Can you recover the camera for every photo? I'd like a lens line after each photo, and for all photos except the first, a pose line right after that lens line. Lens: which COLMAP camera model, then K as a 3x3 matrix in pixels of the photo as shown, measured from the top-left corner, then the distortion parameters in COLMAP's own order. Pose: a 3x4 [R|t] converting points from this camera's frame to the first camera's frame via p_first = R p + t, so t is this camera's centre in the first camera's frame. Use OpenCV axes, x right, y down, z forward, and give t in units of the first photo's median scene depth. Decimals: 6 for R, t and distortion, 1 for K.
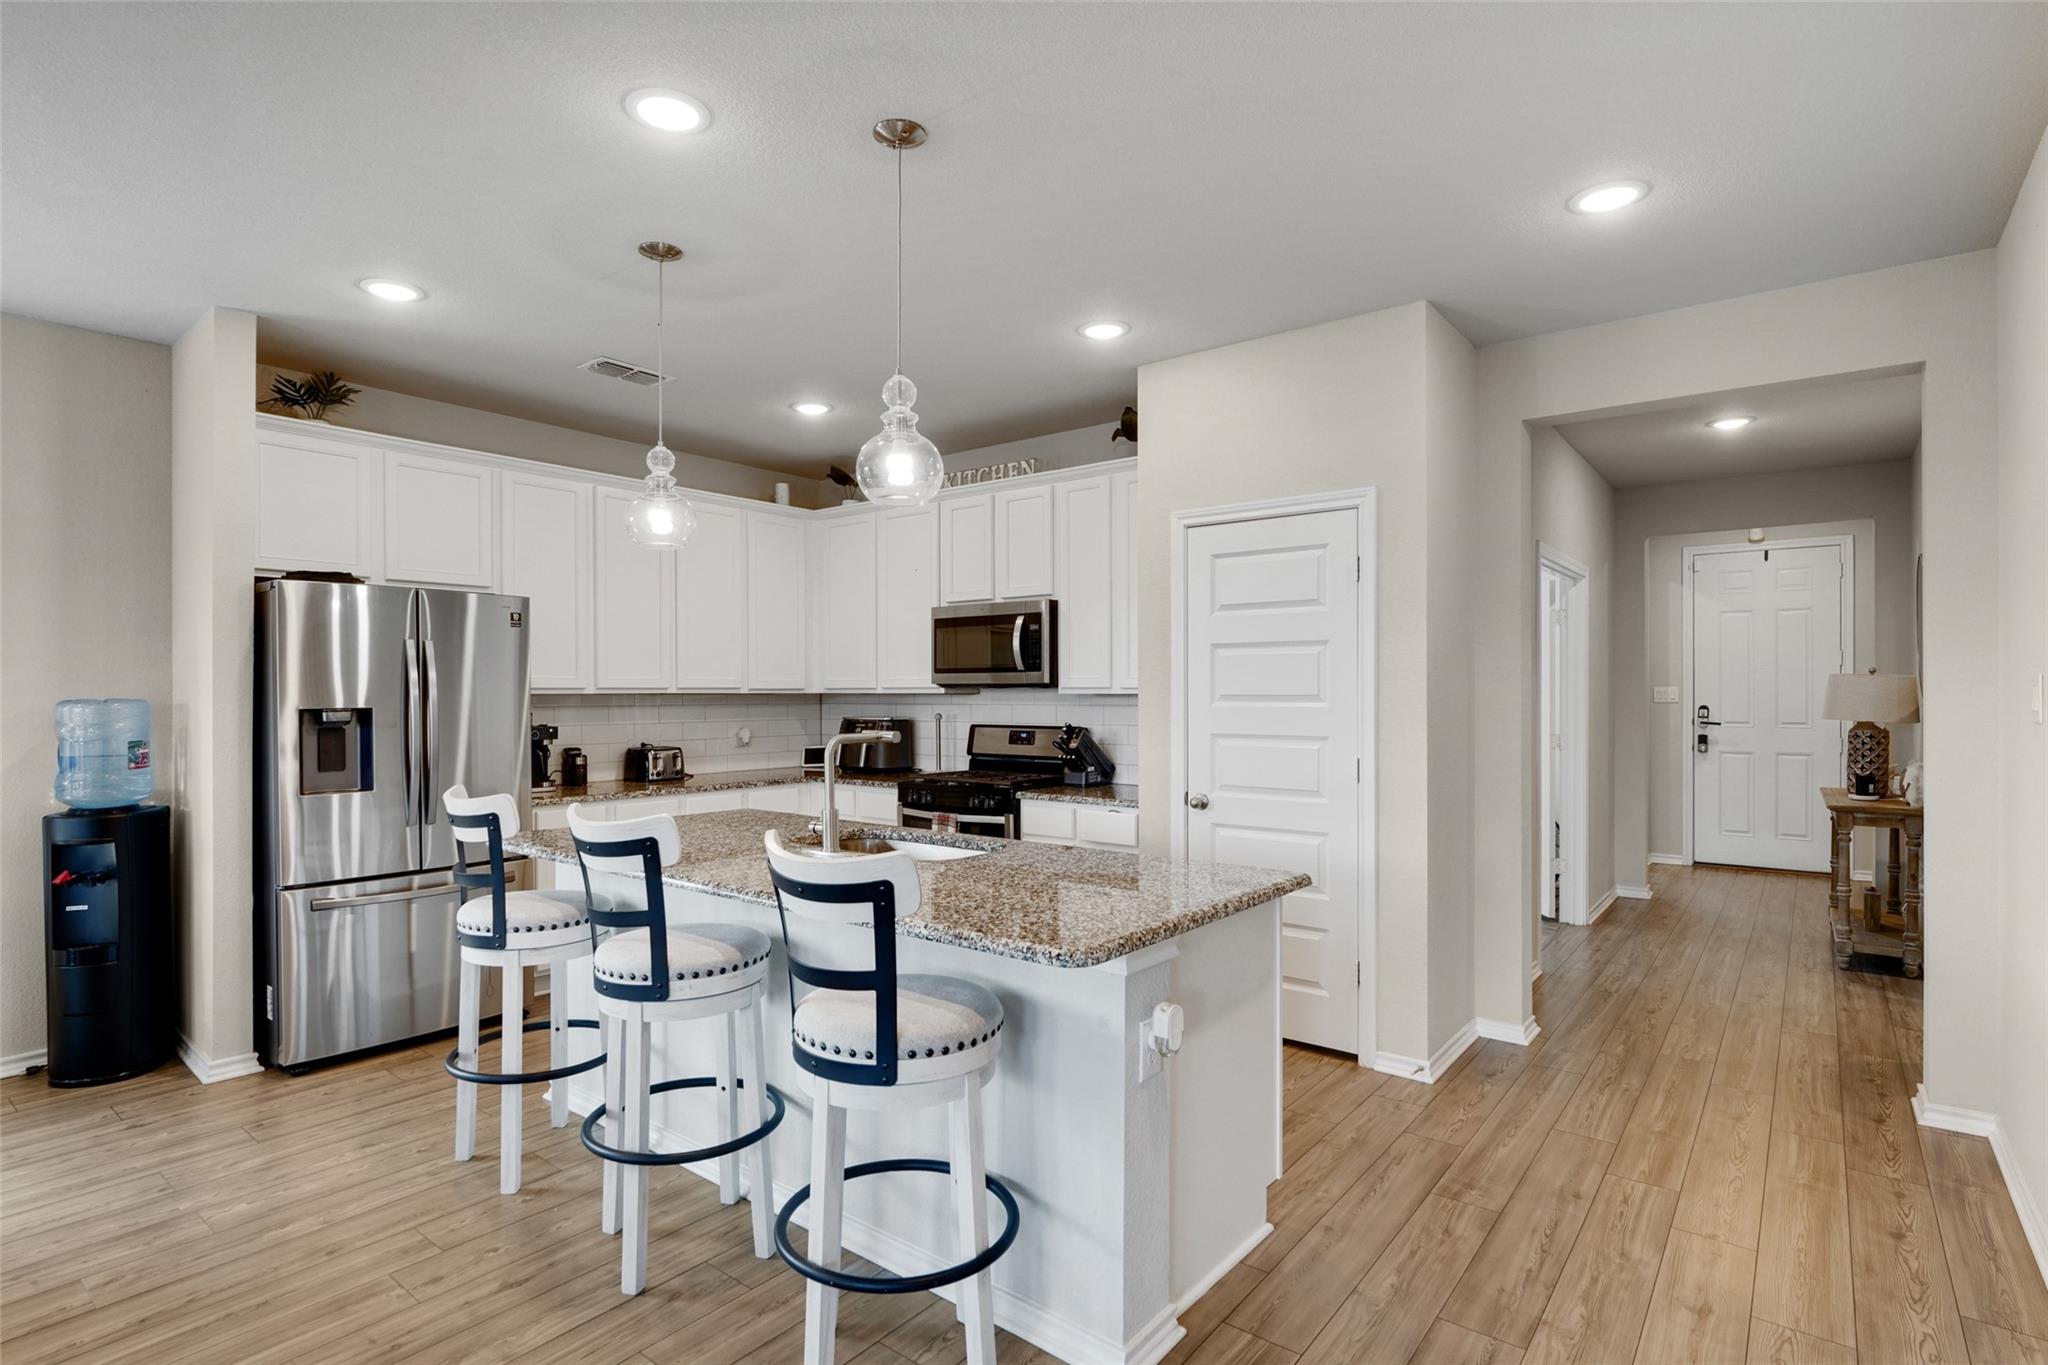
lens RADIAL K [[1017.5, 0, 1016.4], [0, 1017.5, 694.1], [0, 0, 1]] dist [-0.003055, -0.000378]
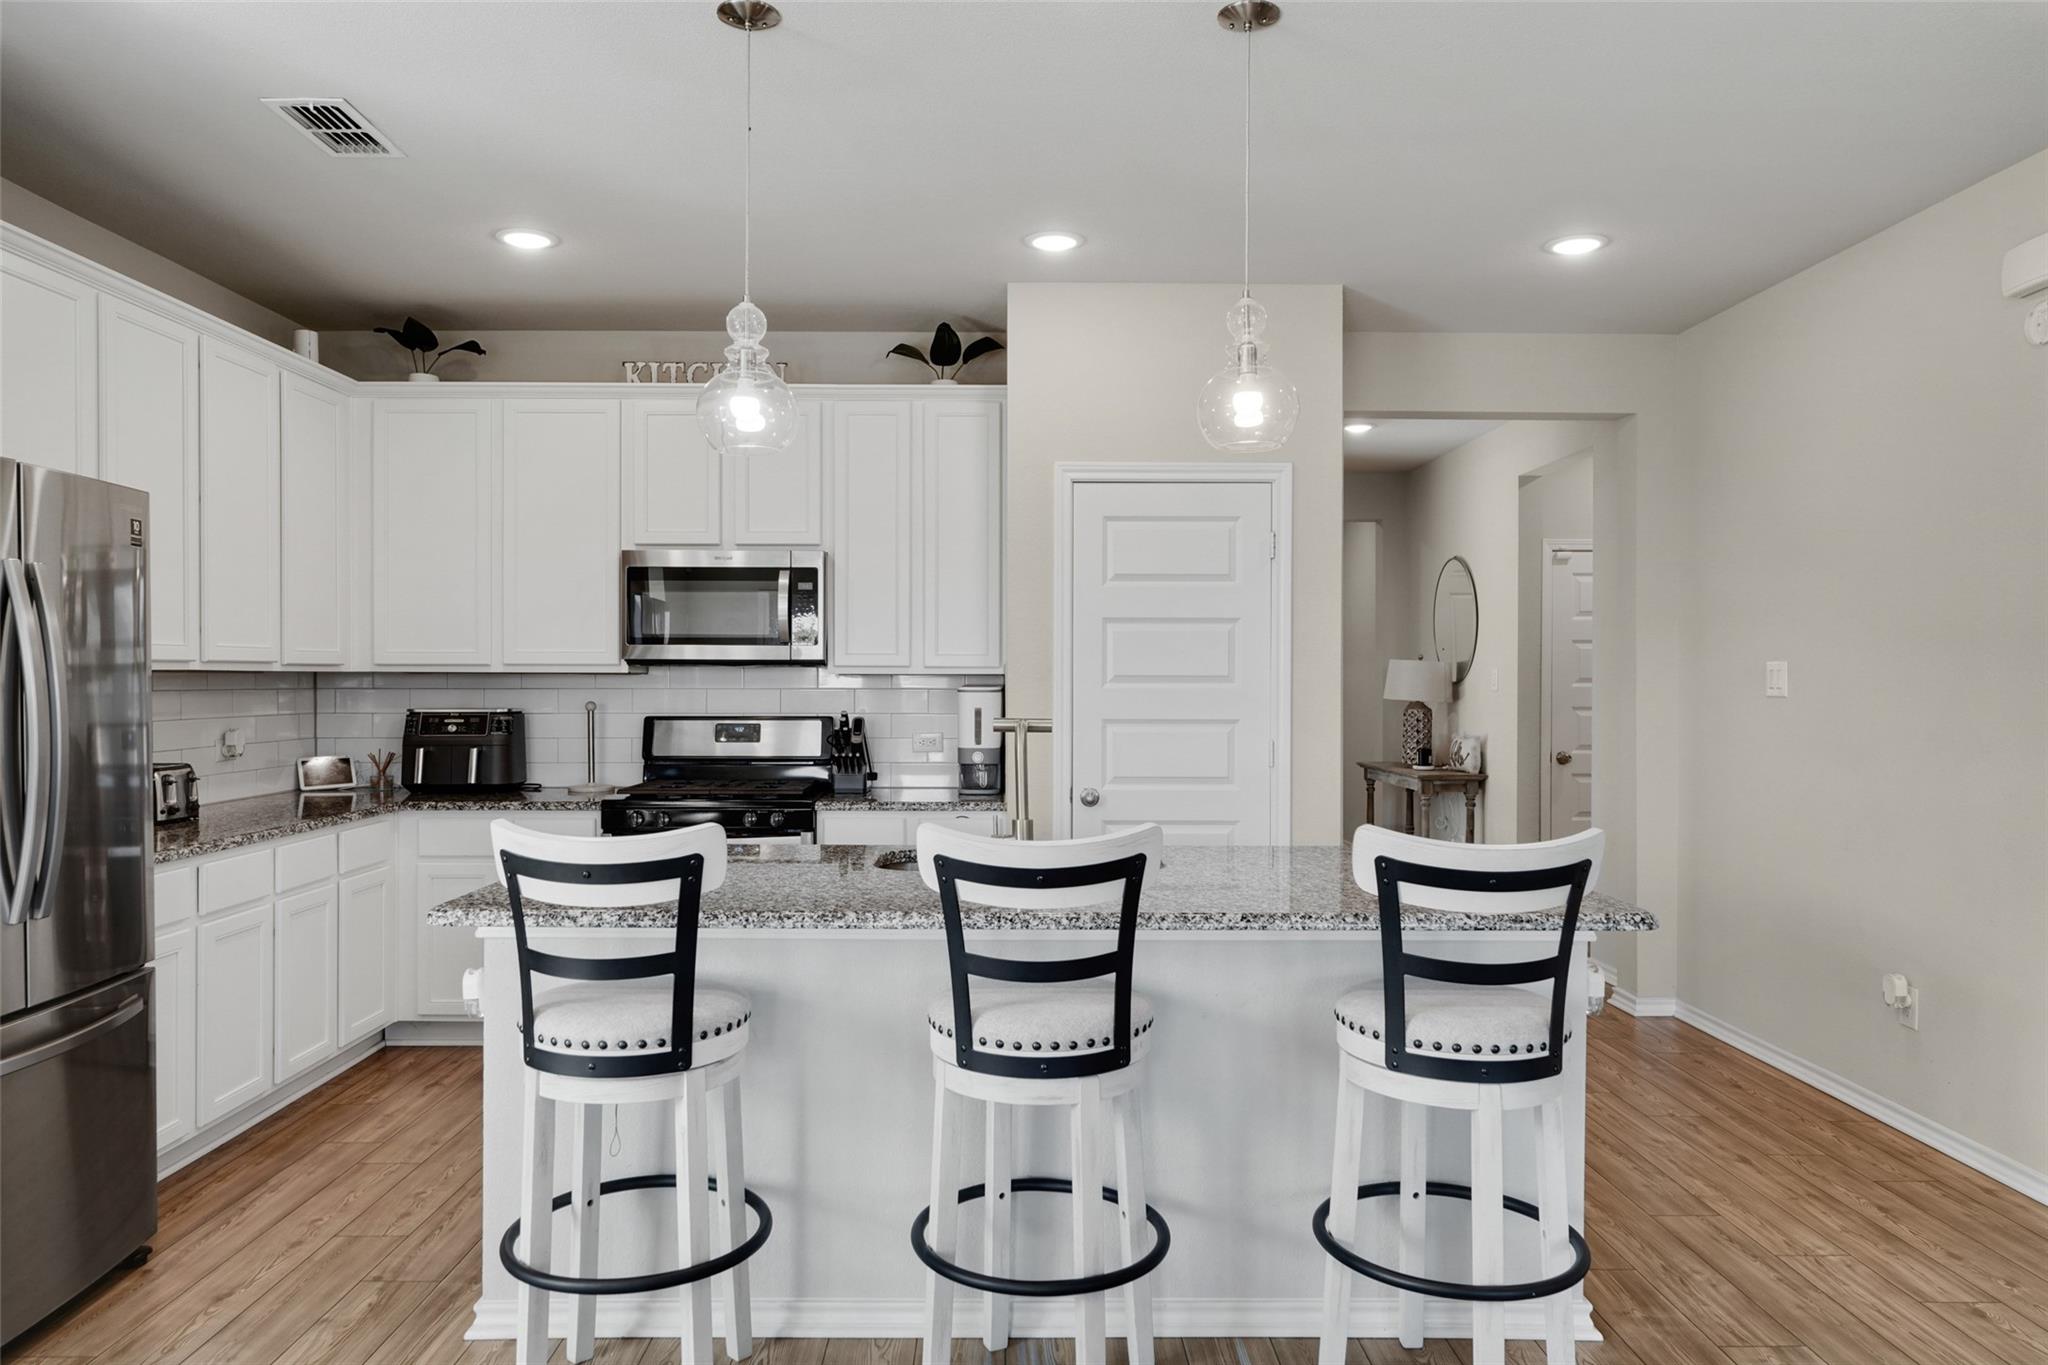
lens RADIAL K [[1318.4, 0, 1012.1], [0, 1318.4, 692.7], [0, 0, 1]] dist [-0.002038, -0.000646]
pose [[0.782343, -0.003450, 0.622838, -0.479970], [-0.002387, 0.999961, 0.008537, 0.005083], [-0.622843, -0.008166, 0.782304, 0.128783]]
